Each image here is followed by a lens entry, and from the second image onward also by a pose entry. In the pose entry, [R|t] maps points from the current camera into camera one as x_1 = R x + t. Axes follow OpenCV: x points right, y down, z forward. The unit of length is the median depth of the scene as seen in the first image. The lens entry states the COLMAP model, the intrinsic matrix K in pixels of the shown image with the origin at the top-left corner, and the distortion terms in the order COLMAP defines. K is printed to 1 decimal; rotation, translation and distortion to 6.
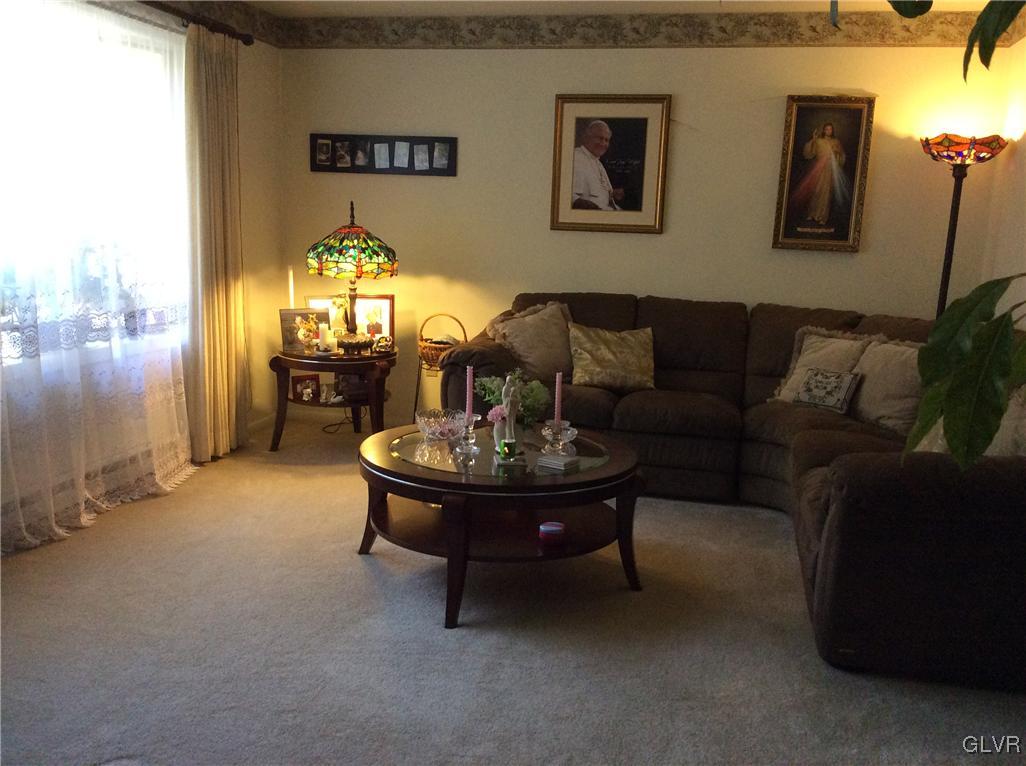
lens RADIAL K [[947.0, 0, 513.0], [0, 947.0, 383.0], [0, 0, 1]] dist [0.143187, -0.284852]
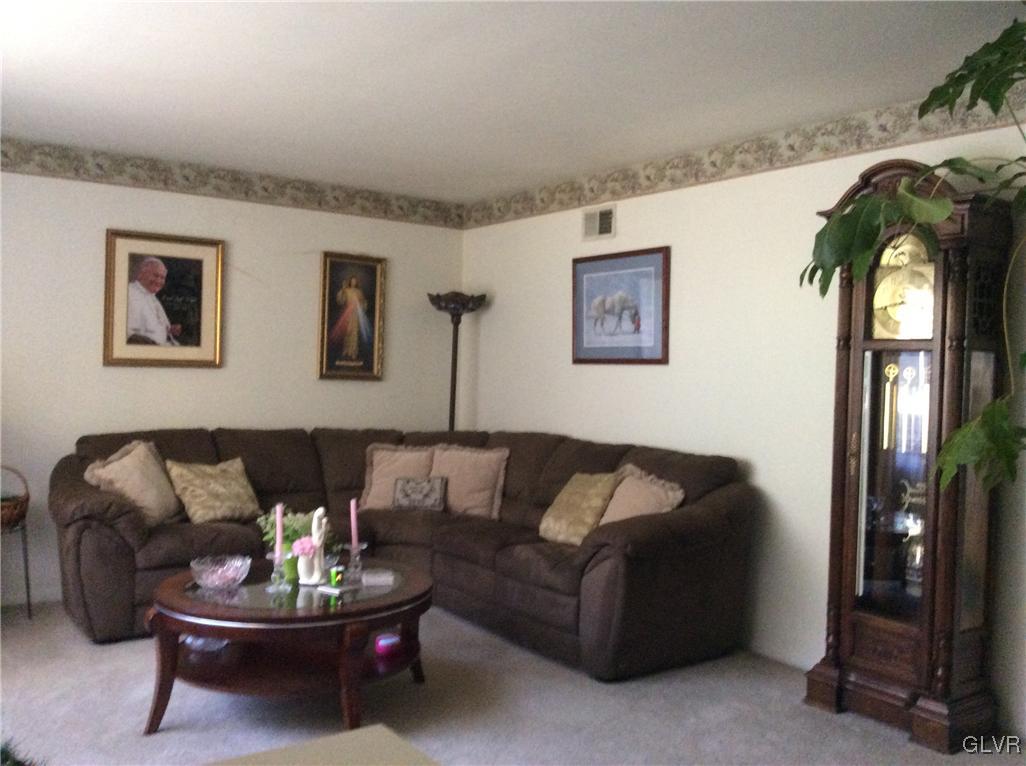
lens RADIAL K [[940.2, 0, 513.0], [0, 940.2, 383.0], [0, 0, 1]] dist [0.095424, -0.272987]
pose [[0.650569, -0.034324, 0.758671, -0.431935], [0.128321, 0.989583, -0.065266, -0.033150], [-0.748528, 0.139814, 0.648196, 0.097743]]
